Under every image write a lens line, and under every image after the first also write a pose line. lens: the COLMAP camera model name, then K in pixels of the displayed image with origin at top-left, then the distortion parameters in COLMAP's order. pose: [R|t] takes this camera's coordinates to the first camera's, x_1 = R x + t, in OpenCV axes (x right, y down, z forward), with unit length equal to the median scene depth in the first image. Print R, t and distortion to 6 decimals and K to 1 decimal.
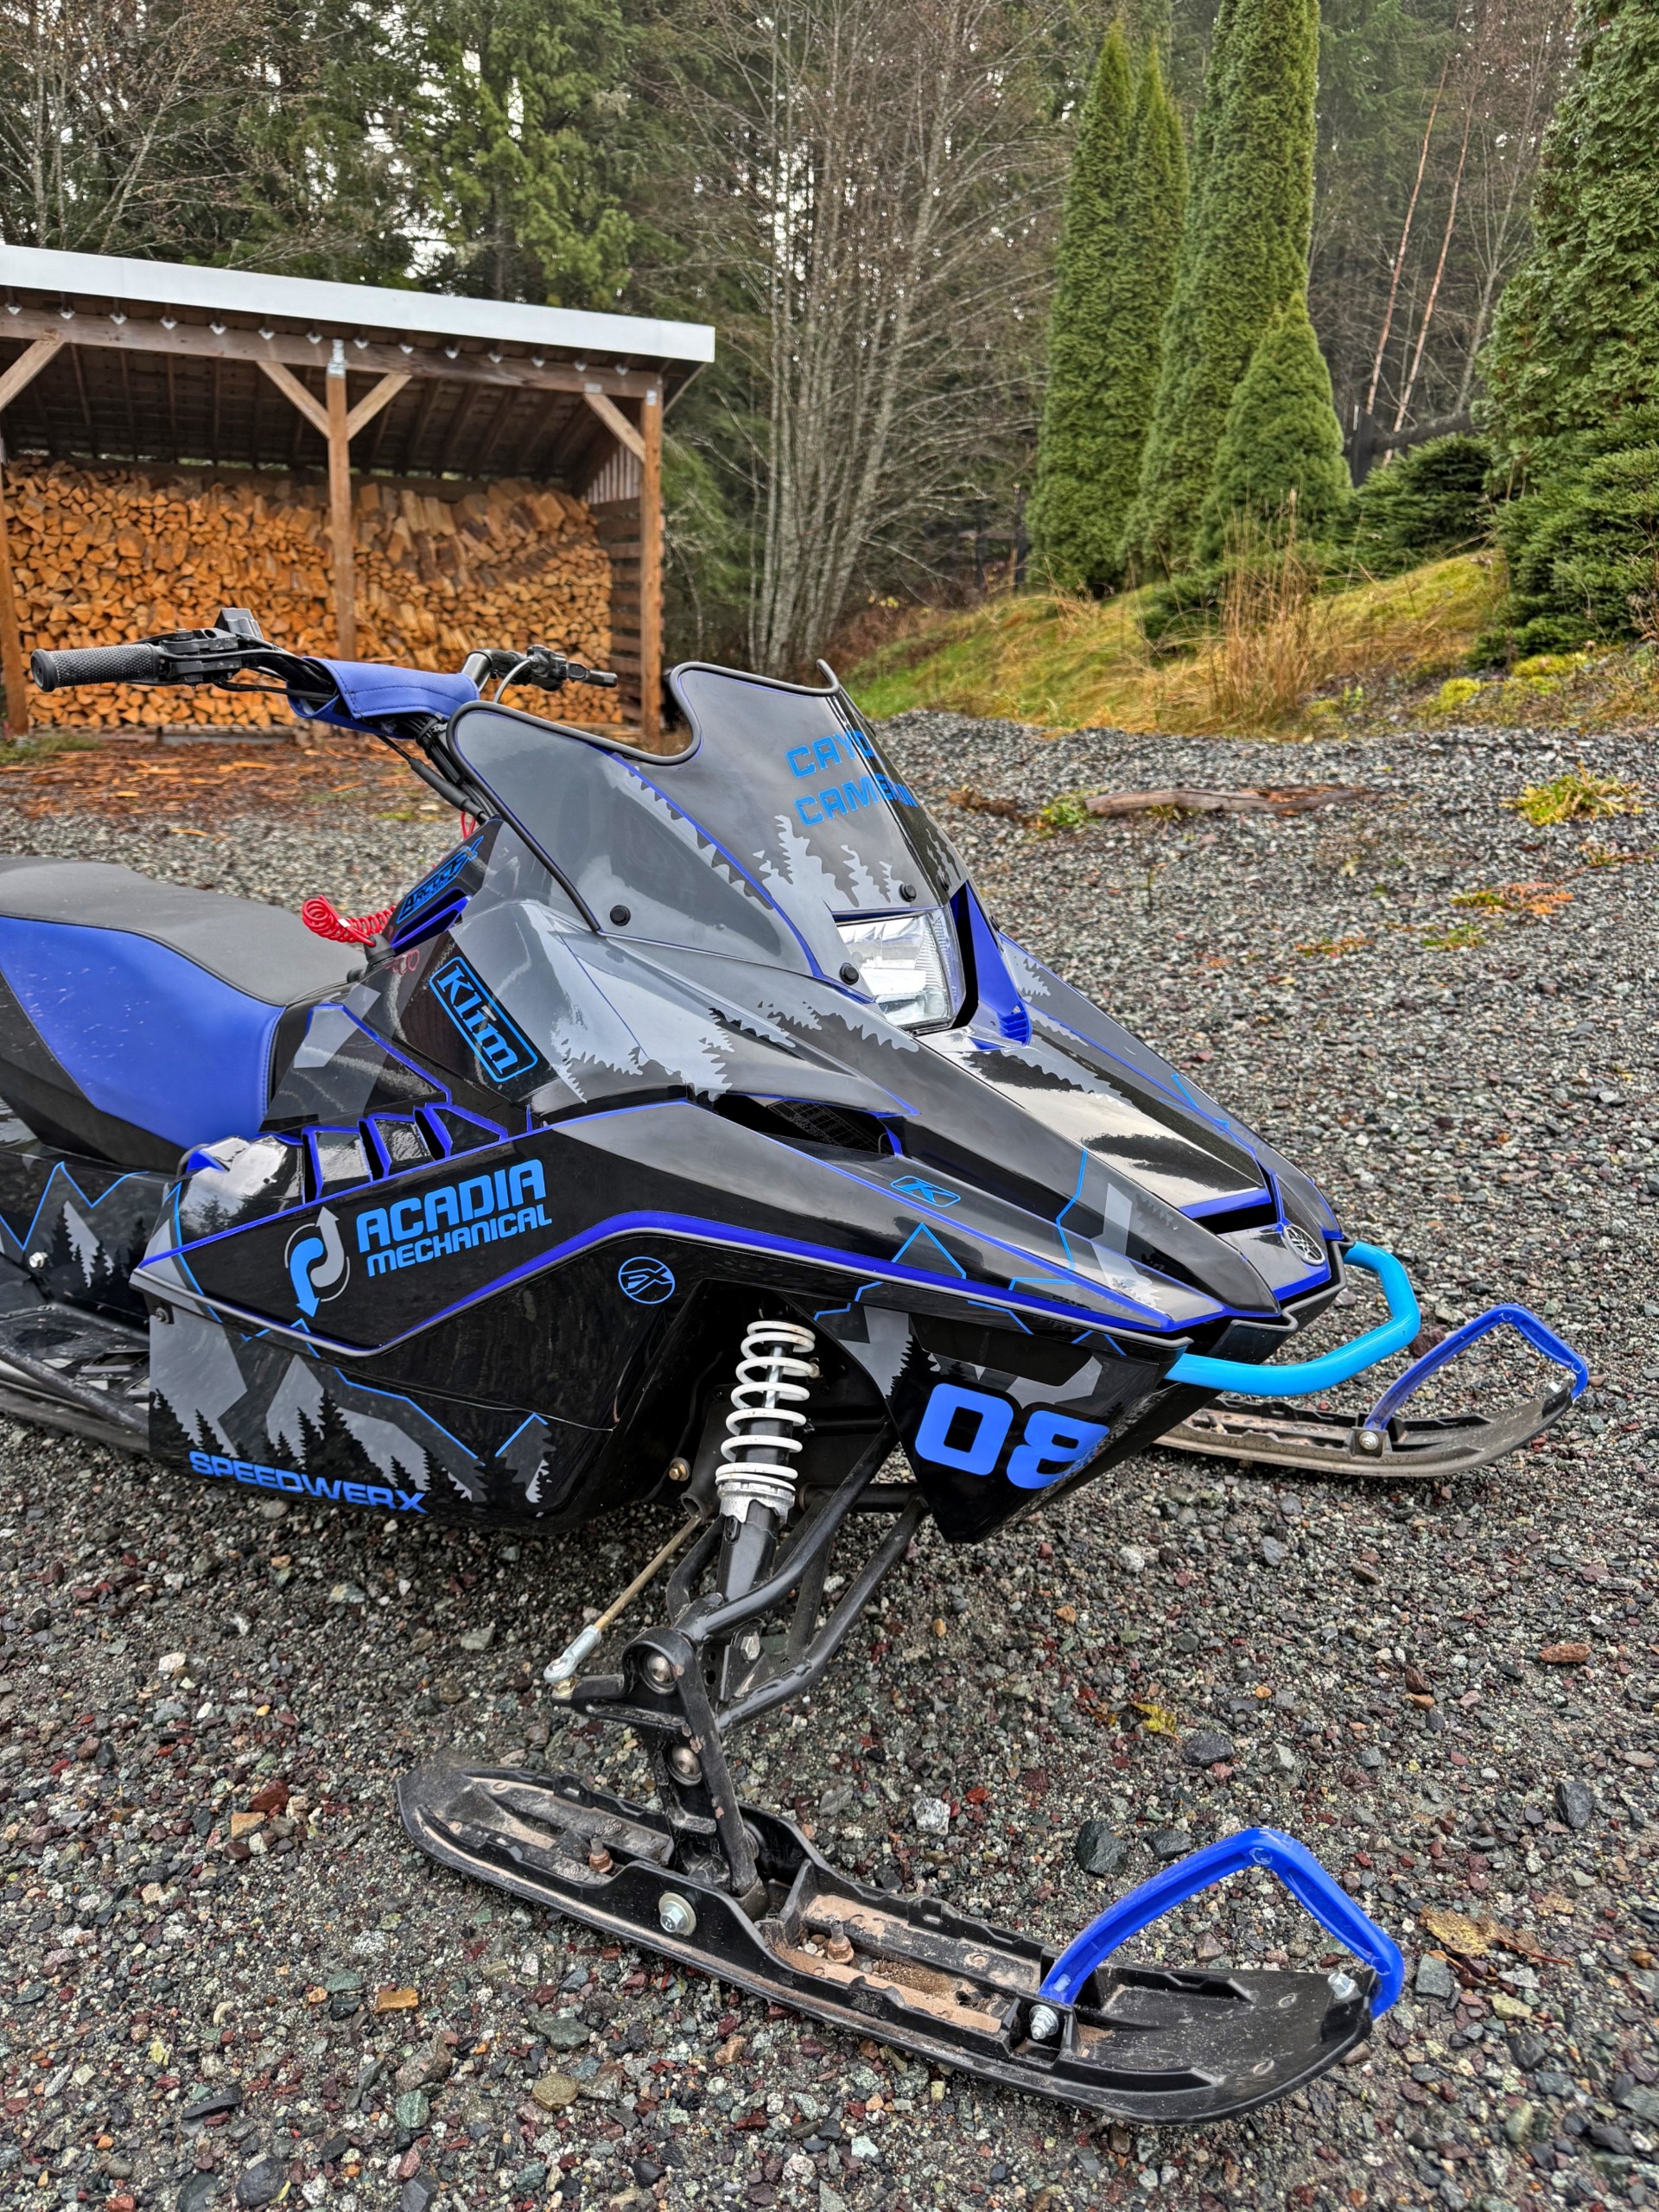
lens RADIAL K [[1632.6, 0, 831.8], [0, 1632.6, 1095.9], [0, 0, 1]] dist [0.046326, -0.049075]
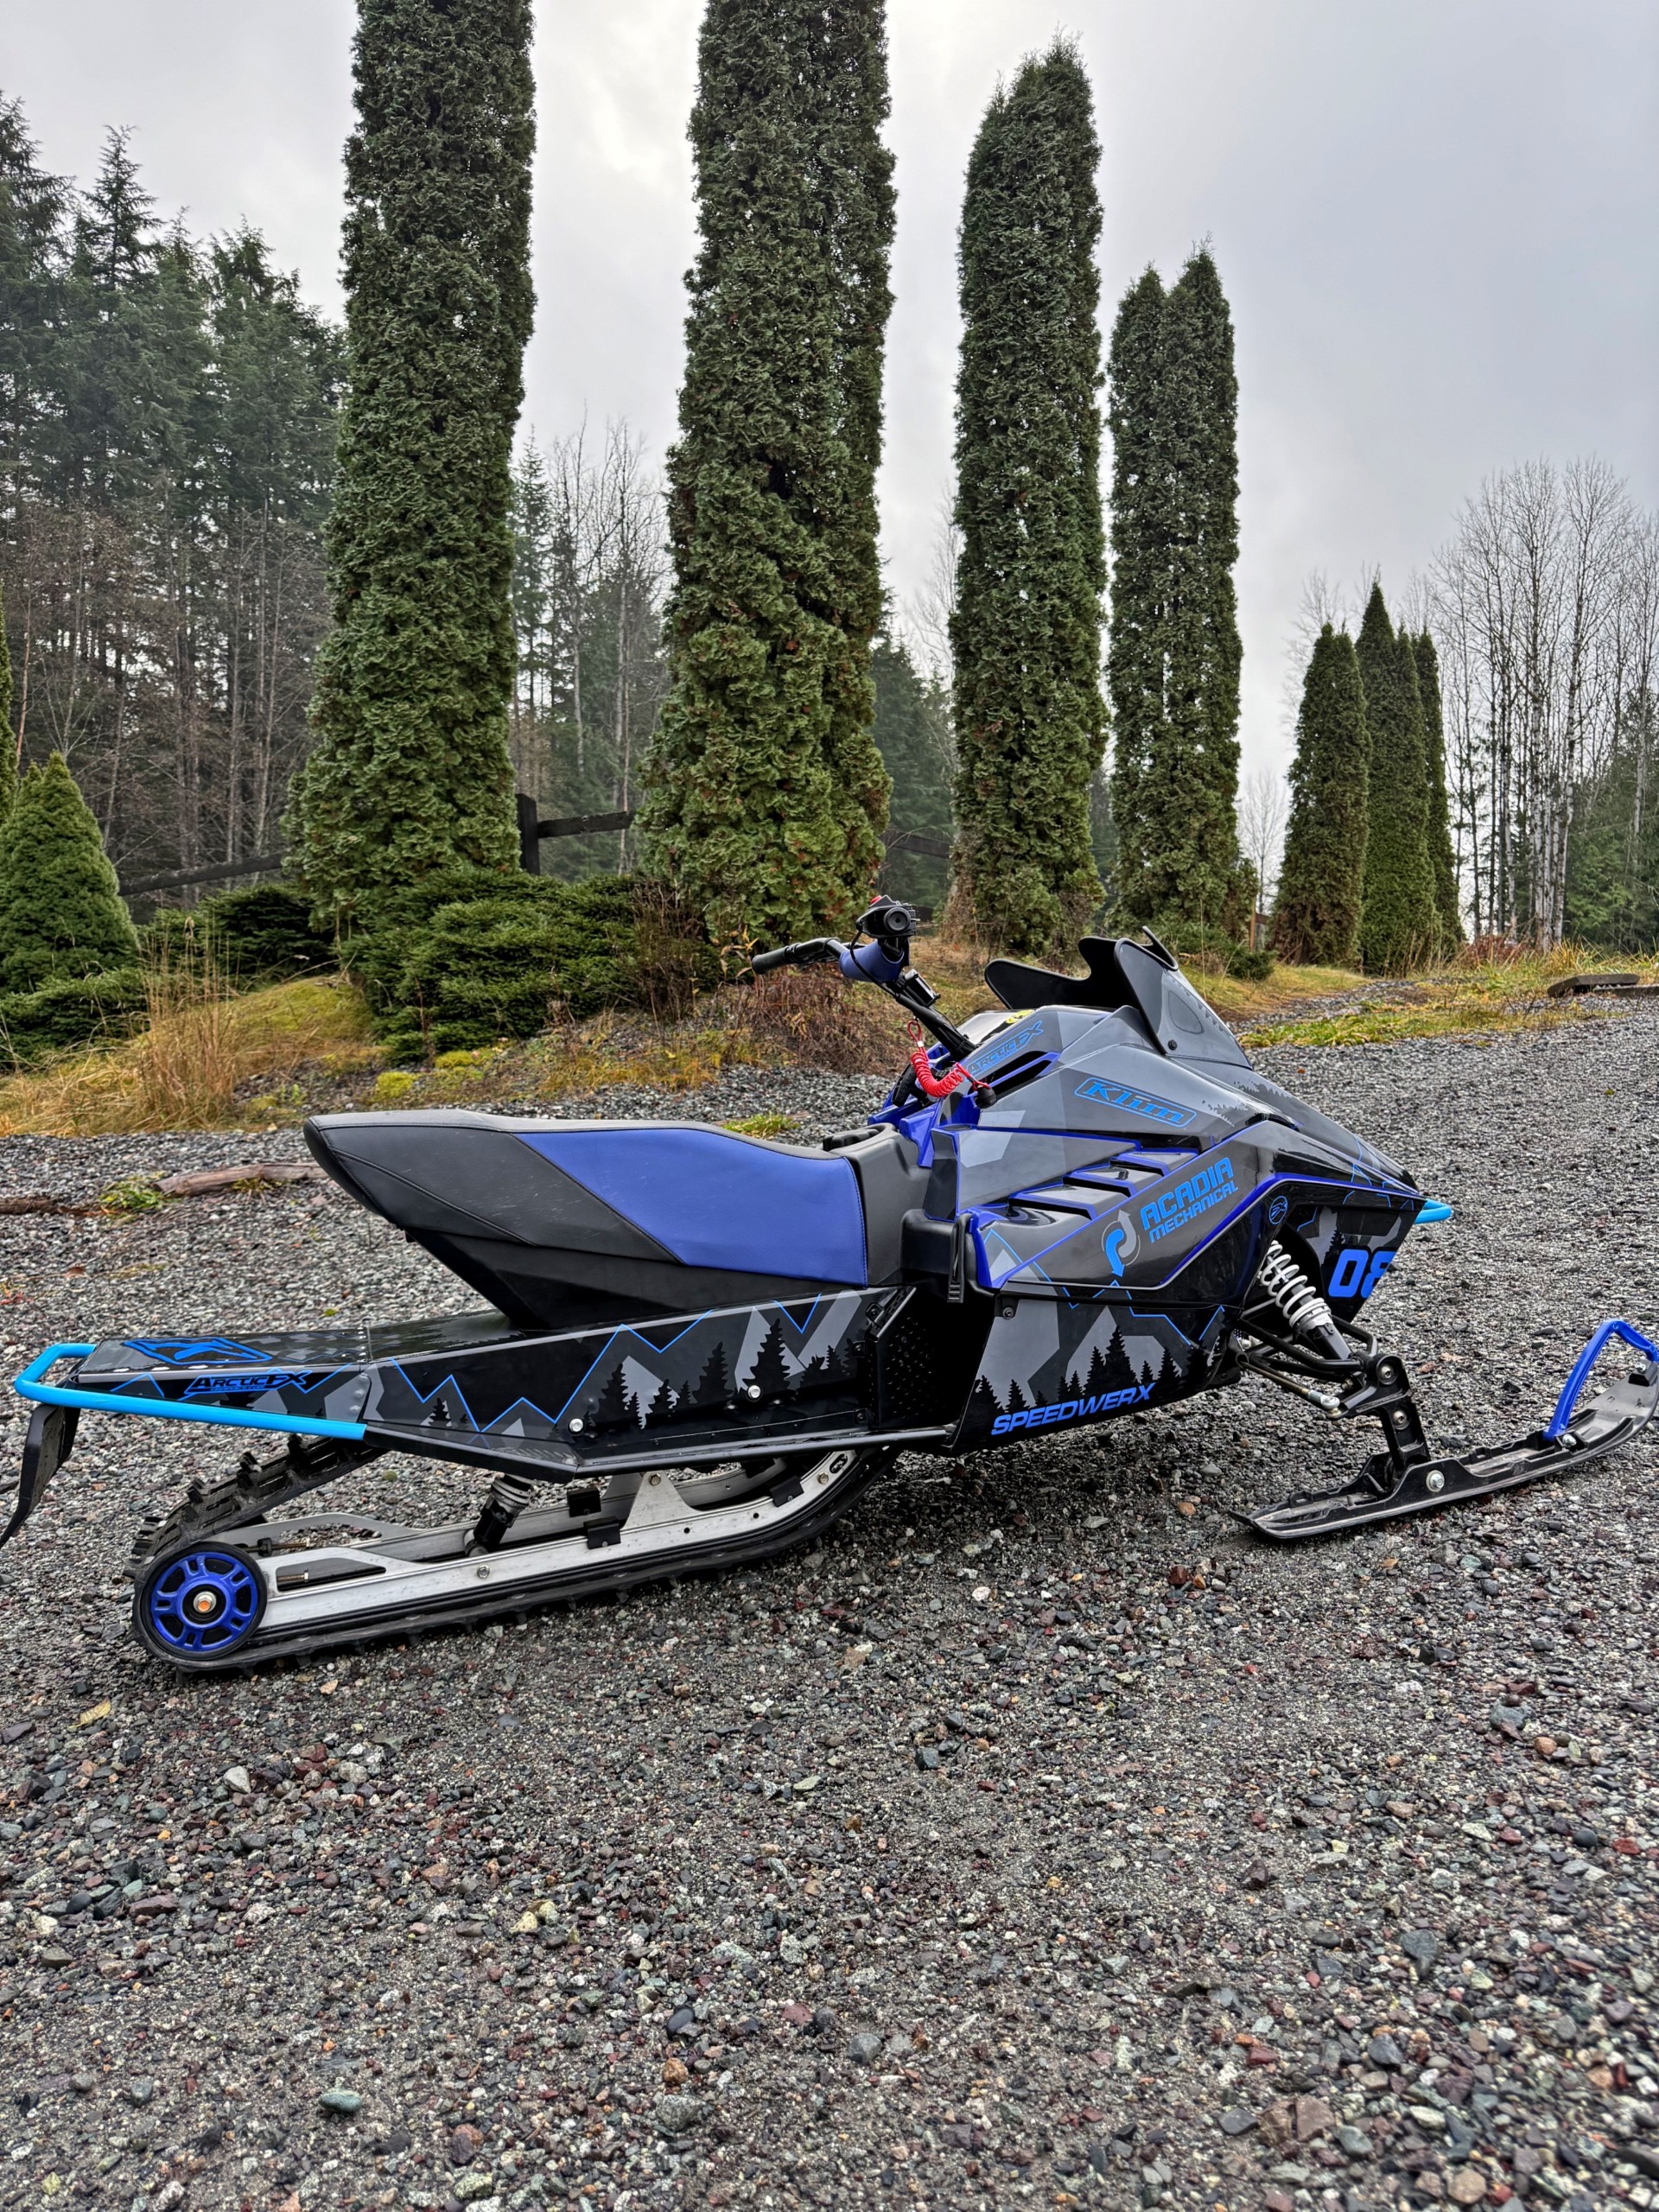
lens RADIAL K [[1632.6, 0, 850.2], [0, 1632.6, 1104.4], [0, 0, 1]] dist [0.046326, -0.049075]
pose [[0.641330, -0.040006, 0.766222, -0.295559], [0.237486, 0.959949, -0.148656, 0.024363], [-0.729587, 0.277304, 0.625145, 0.015472]]
